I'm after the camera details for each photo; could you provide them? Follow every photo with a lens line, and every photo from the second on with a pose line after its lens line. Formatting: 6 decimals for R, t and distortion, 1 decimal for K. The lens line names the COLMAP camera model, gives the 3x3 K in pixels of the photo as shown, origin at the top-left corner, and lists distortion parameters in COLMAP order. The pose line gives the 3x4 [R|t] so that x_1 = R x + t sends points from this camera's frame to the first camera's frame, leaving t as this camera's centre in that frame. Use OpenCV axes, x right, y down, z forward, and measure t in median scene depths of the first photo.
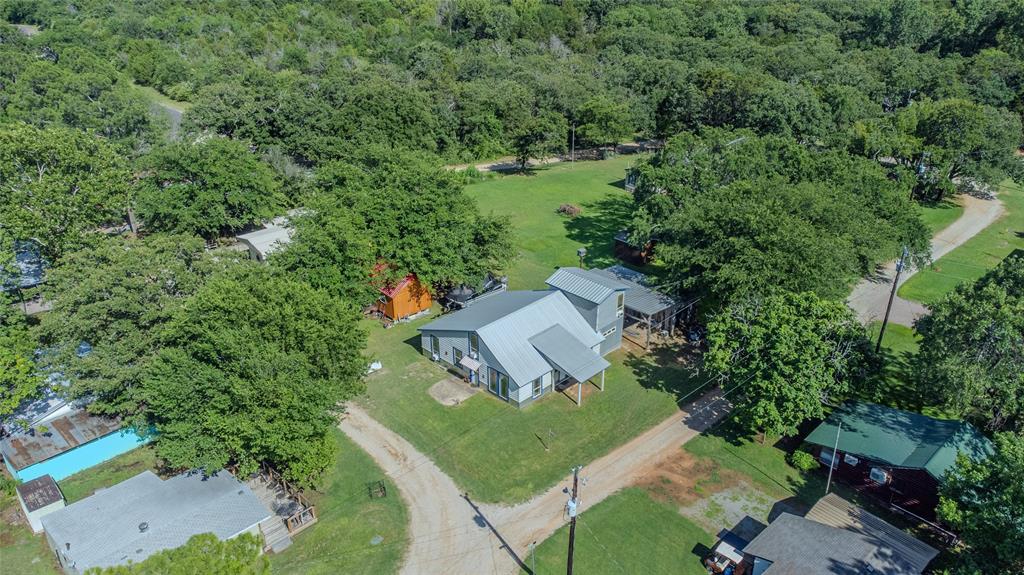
lens RADIAL K [[752.2, 0, 509.2], [0, 752.2, 291.7], [0, 0, 1]] dist [0.050176, 0.002046]
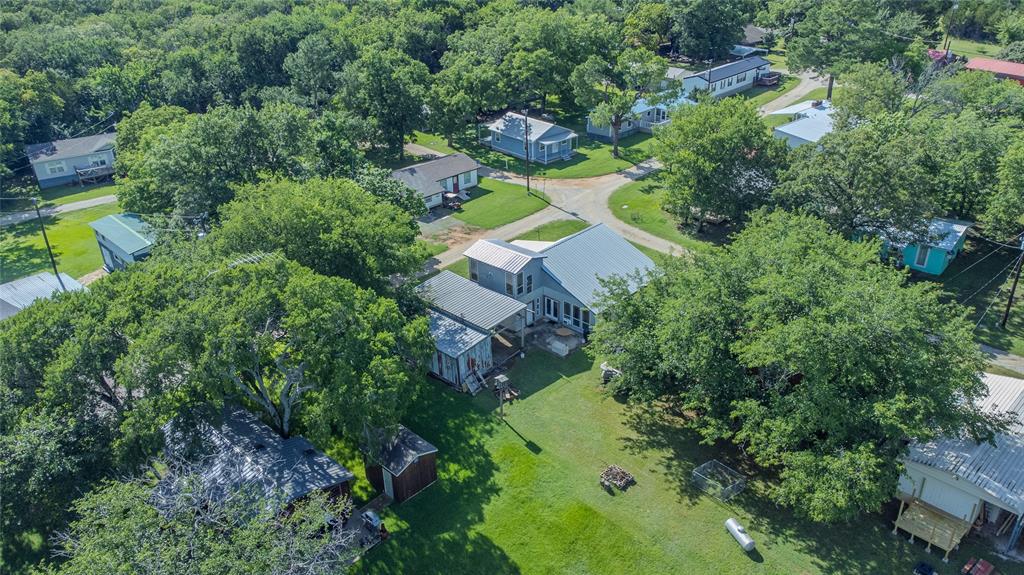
lens RADIAL K [[752.2, 0, 508.8], [0, 752.2, 292.1], [0, 0, 1]] dist [0.050176, 0.002046]
pose [[-0.999180, 0.033843, -0.022234, 0.115873], [0.001619, 0.582021, 0.813172, -0.742517], [0.040461, 0.812469, -0.581599, 1.517707]]
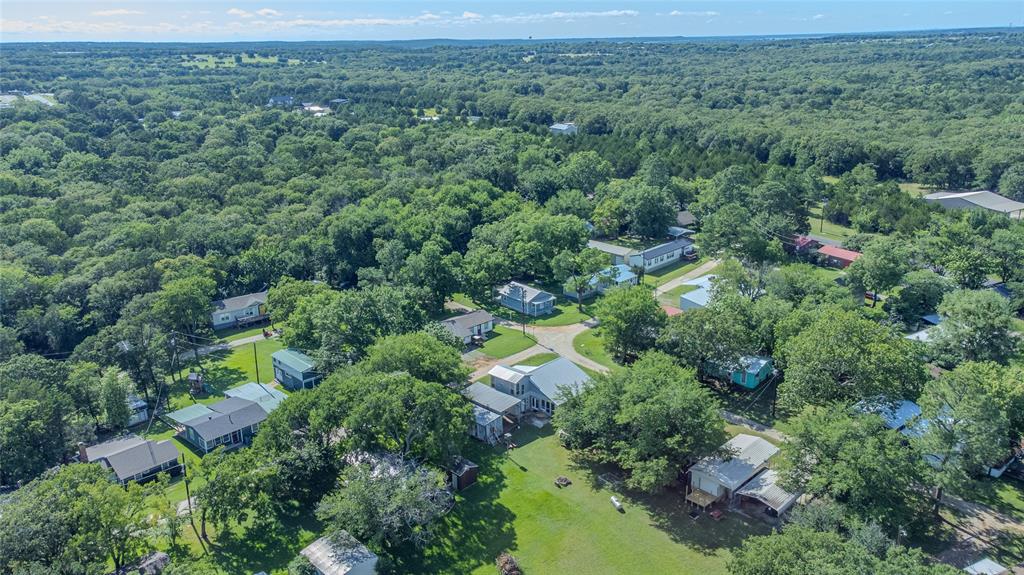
lens RADIAL K [[752.2, 0, 513.0], [0, 752.2, 281.6], [0, 0, 1]] dist [0.050176, 0.002046]
pose [[-0.999330, 0.020479, -0.030347, 0.139956], [-0.006647, 0.713636, 0.700485, -1.387650], [0.036002, 0.700217, -0.713022, 2.034307]]
